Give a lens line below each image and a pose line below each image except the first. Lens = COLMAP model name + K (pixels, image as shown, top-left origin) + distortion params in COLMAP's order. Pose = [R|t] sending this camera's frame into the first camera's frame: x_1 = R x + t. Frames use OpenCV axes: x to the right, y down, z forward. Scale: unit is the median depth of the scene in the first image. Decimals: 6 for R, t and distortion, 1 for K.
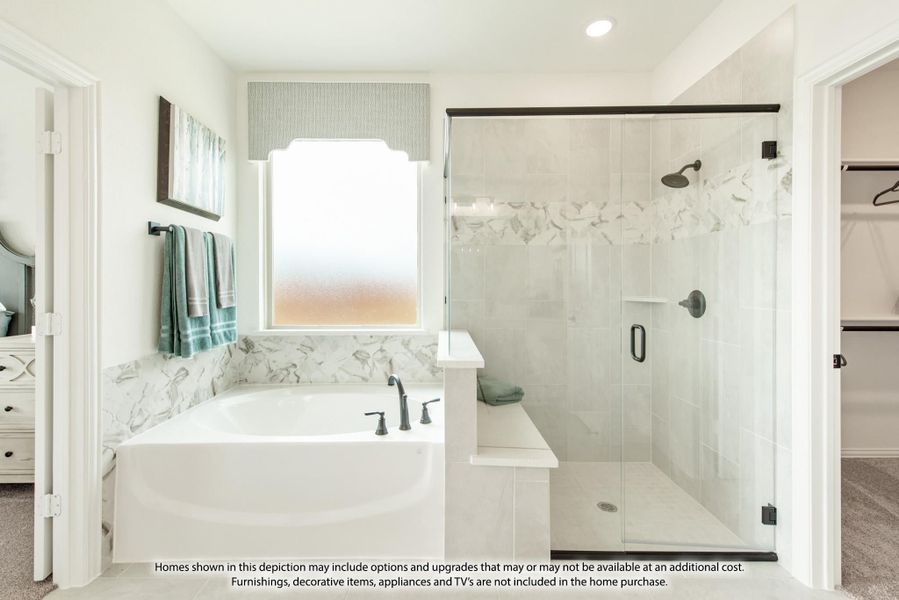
lens RADIAL K [[385.7, 0, 437.0], [0, 385.7, 289.4], [0, 0, 1]] dist [0.001694, -0.000115]
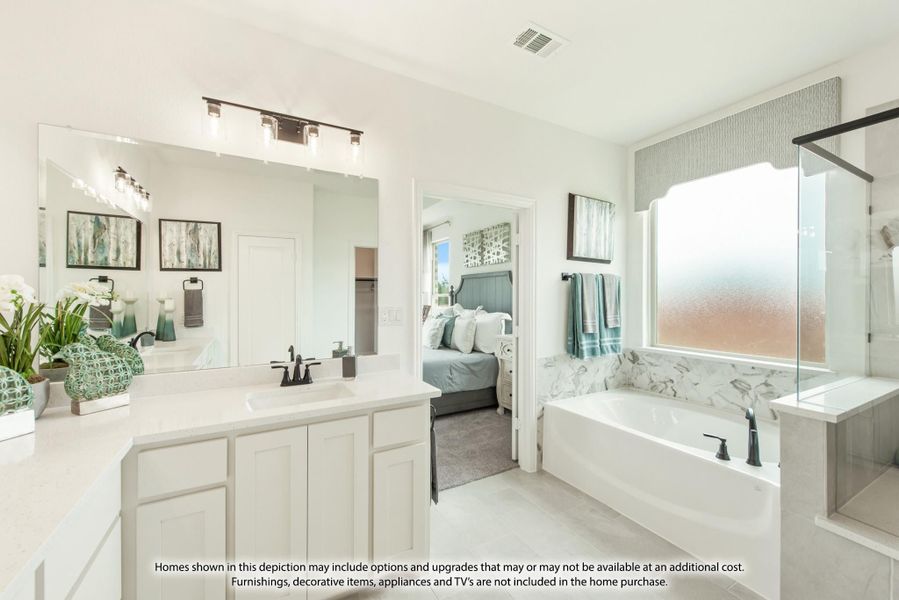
lens RADIAL K [[385.7, 0, 437.0], [0, 385.7, 289.4], [0, 0, 1]] dist [0.001694, -0.000115]
pose [[0.442978, -0.007430, -0.896502, 0.425998], [-0.004548, 0.999934, -0.010534, -0.074372], [0.896521, 0.008744, 0.442915, -0.176670]]
